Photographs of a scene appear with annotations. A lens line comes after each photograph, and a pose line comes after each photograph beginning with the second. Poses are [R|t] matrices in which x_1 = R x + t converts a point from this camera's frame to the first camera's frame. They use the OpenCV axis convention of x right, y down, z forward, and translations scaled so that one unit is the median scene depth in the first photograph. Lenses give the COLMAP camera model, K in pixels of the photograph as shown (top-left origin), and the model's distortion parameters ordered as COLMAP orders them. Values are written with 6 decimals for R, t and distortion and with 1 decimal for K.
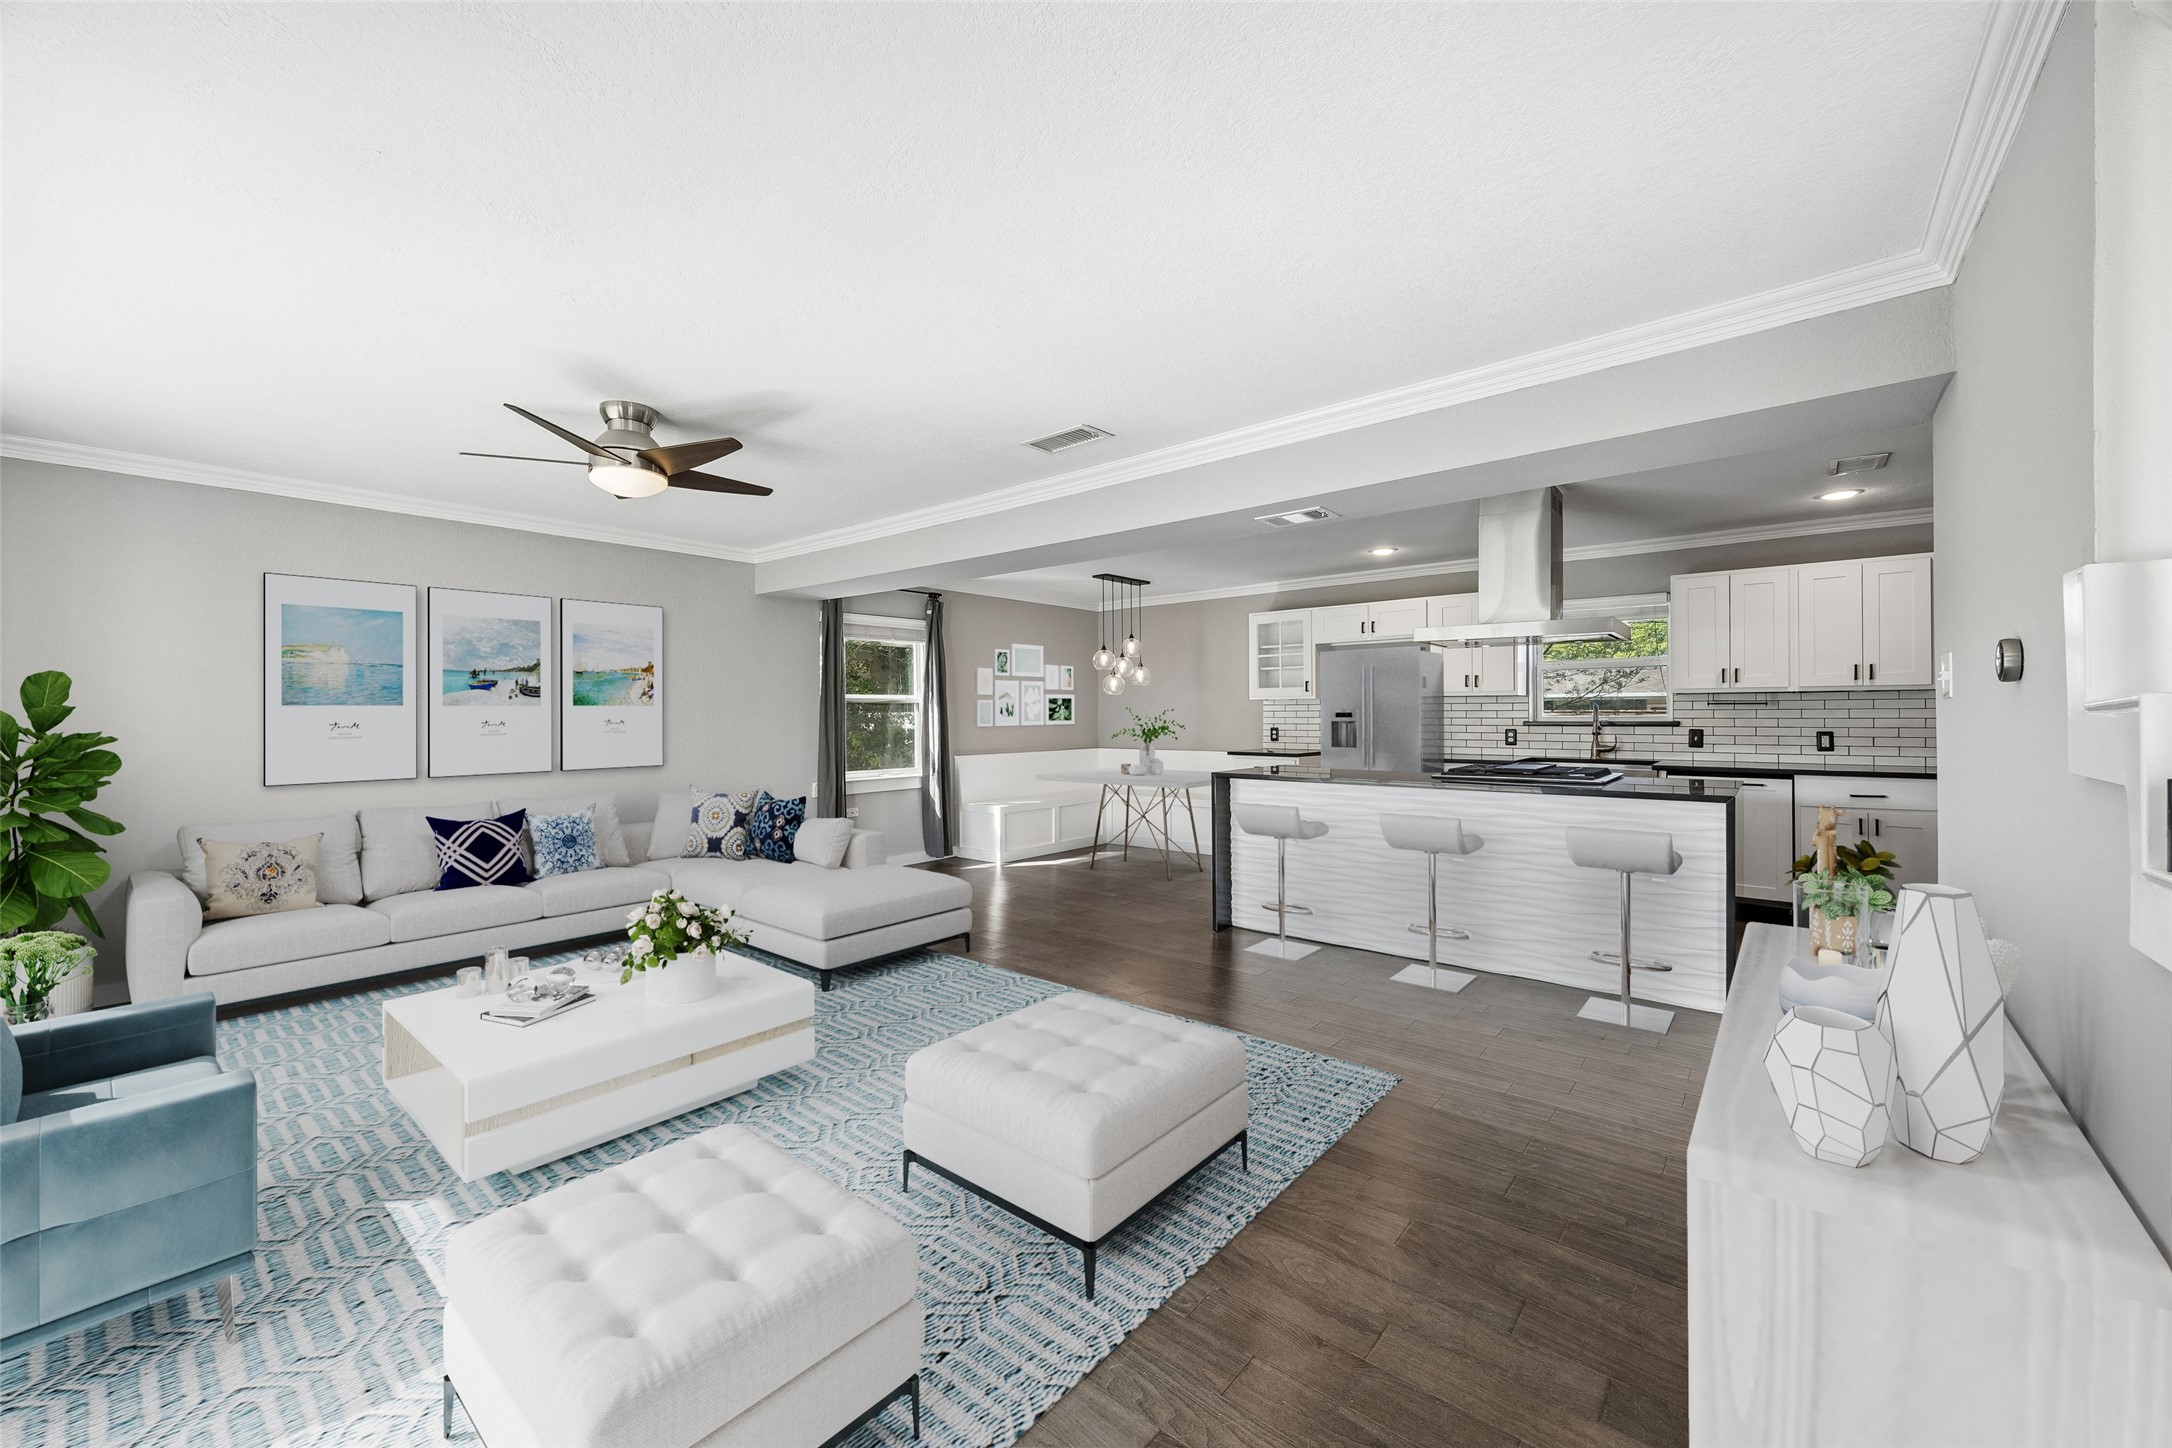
lens RADIAL K [[832.0, 0, 1059.9], [0, 832.0, 719.5], [0, 0, 1]] dist [0.000184, 0.000138]
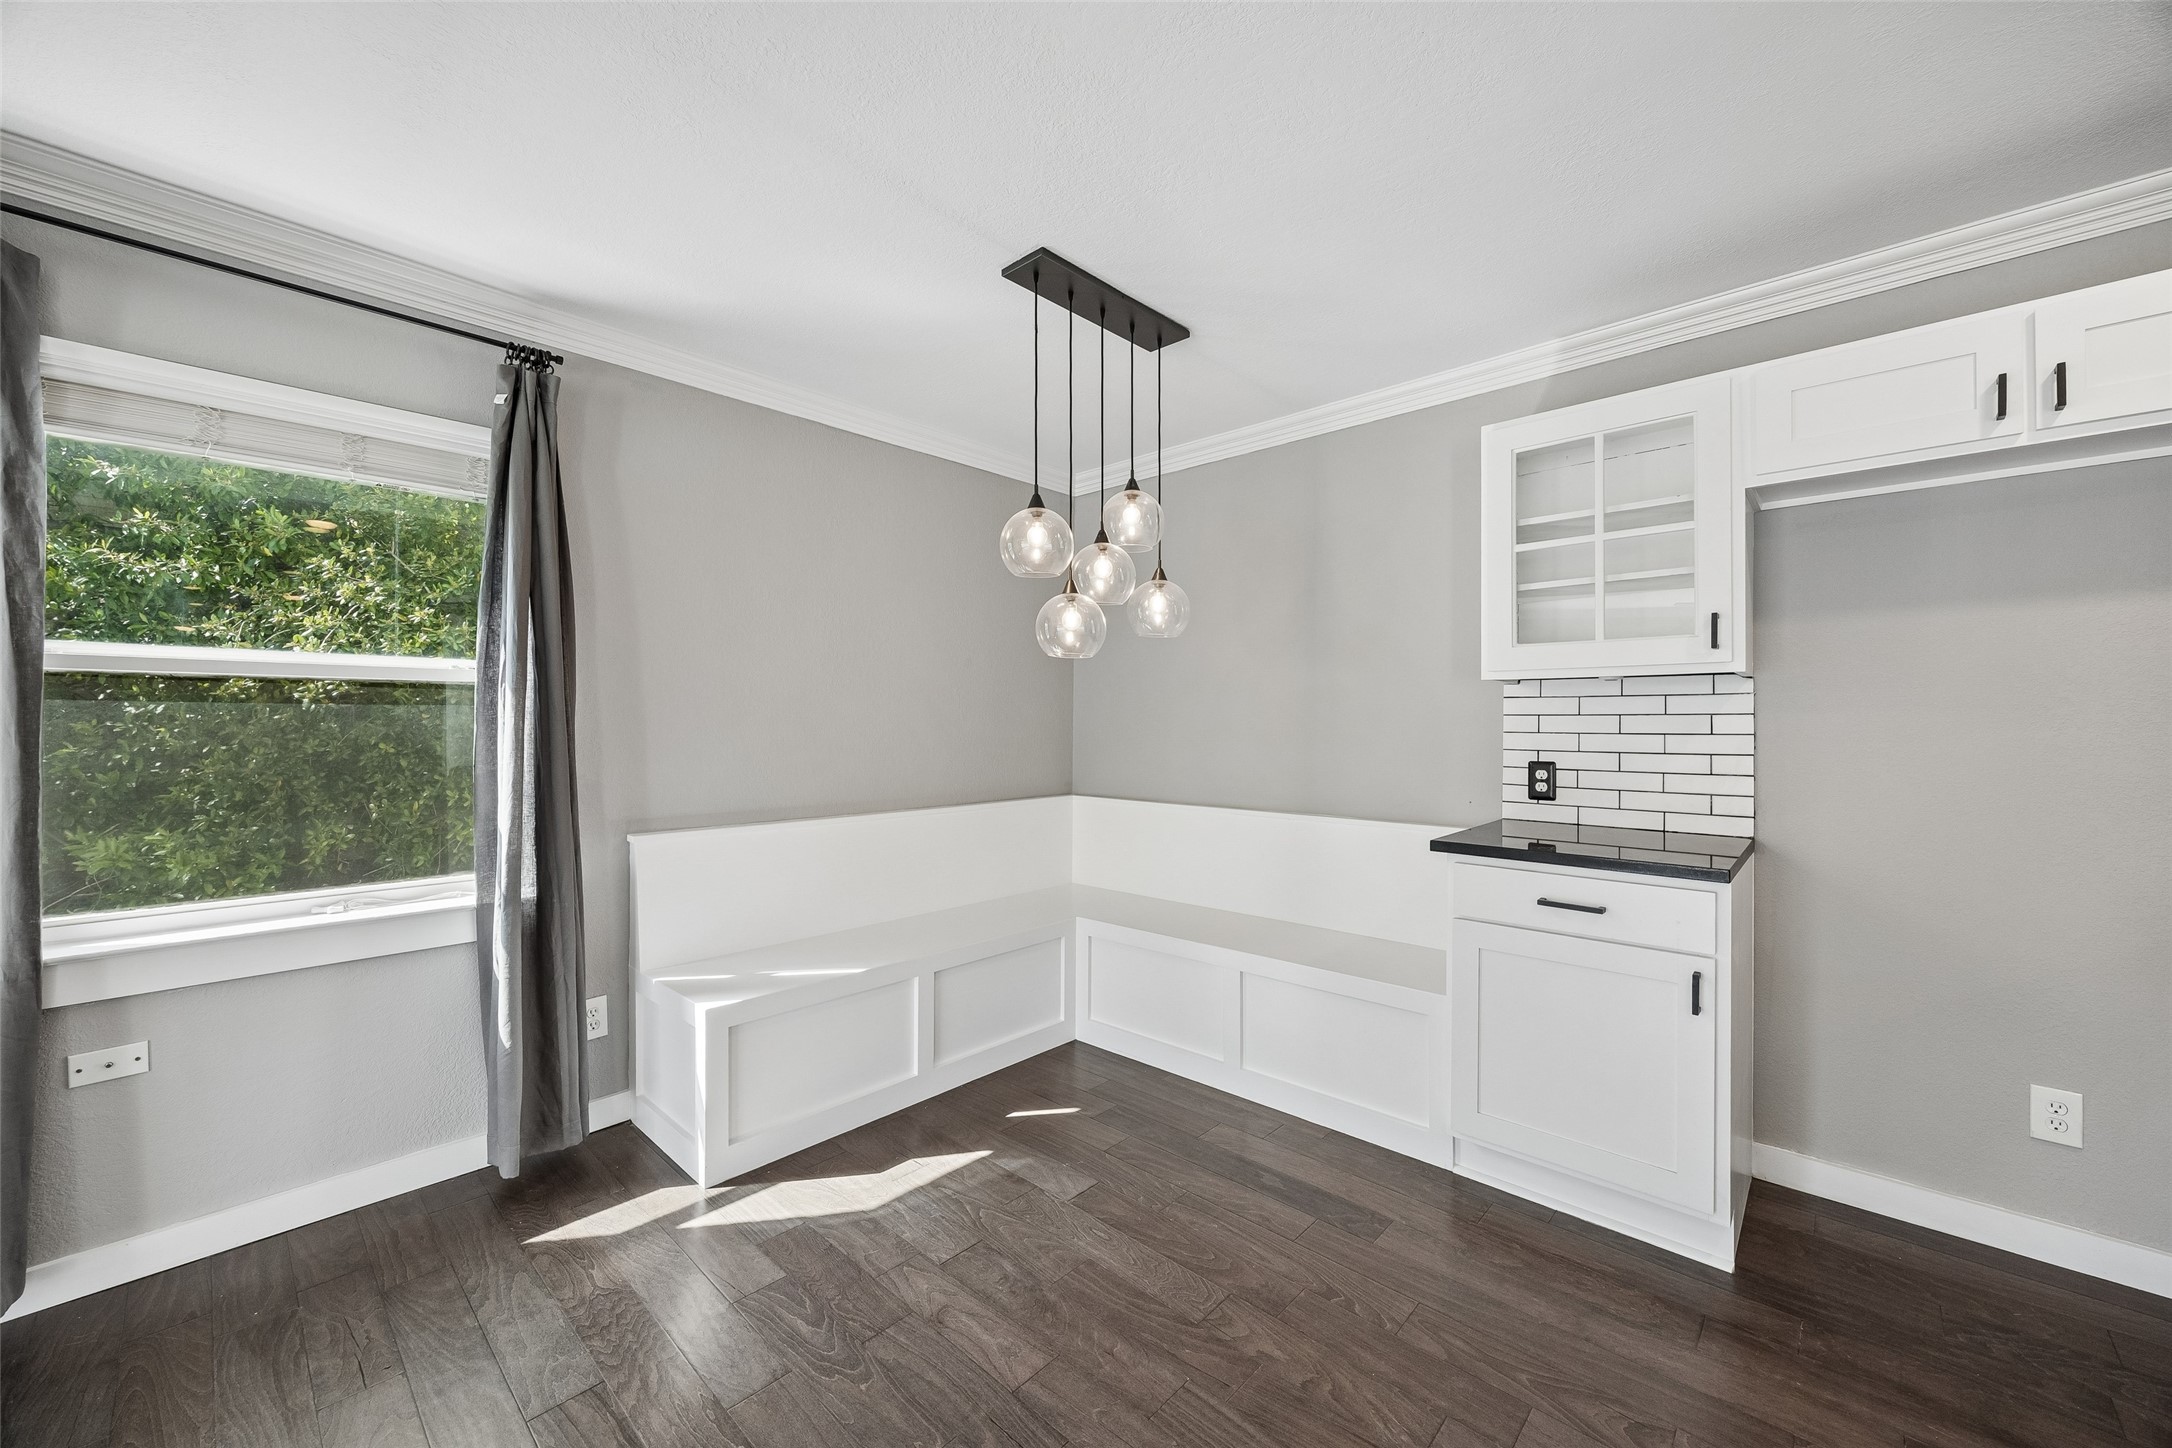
lens RADIAL K [[832.0, 0, 1059.9], [0, 832.0, 719.5], [0, 0, 1]] dist [0.000184, 0.000138]
pose [[0.998888, 0.005440, -0.046822, 0.078321], [-0.005682, 0.999971, -0.005038, -0.004527], [0.046793, 0.005298, 0.998891, 0.707407]]
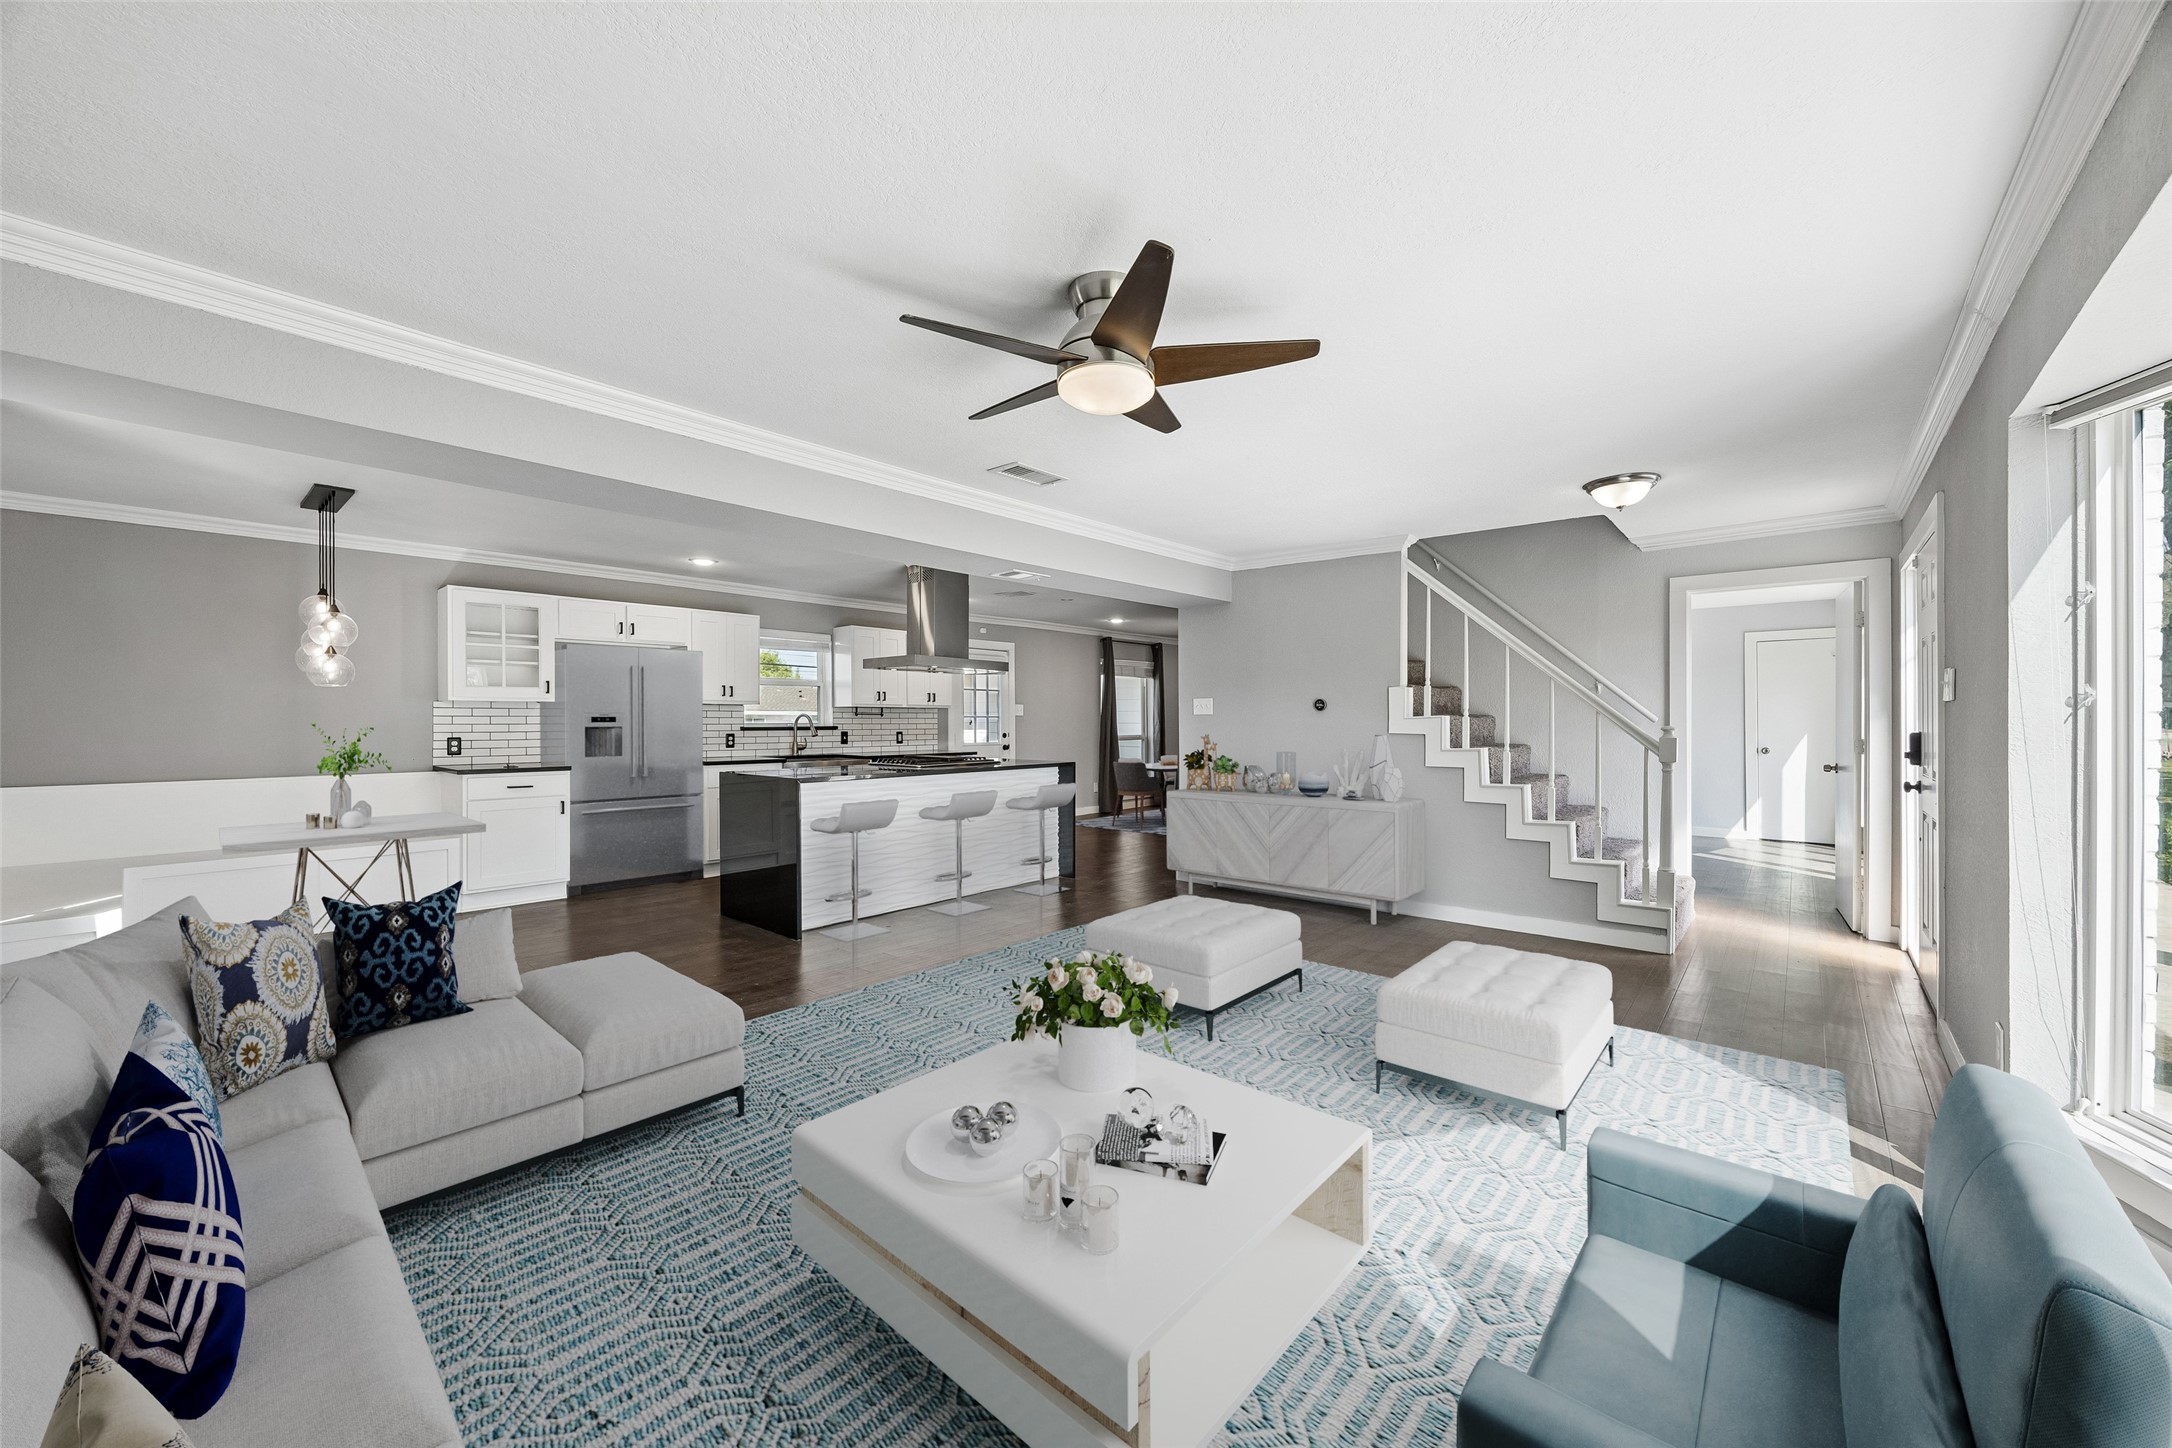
lens RADIAL K [[832.0, 0, 1059.9], [0, 832.0, 719.5], [0, 0, 1]] dist [0.000184, 0.000138]
pose [[0.013698, 0.005956, 0.999888, -0.562152], [0.001594, 0.999981, -0.005979, -0.000147], [-0.999905, 0.001676, 0.013689, 0.476353]]
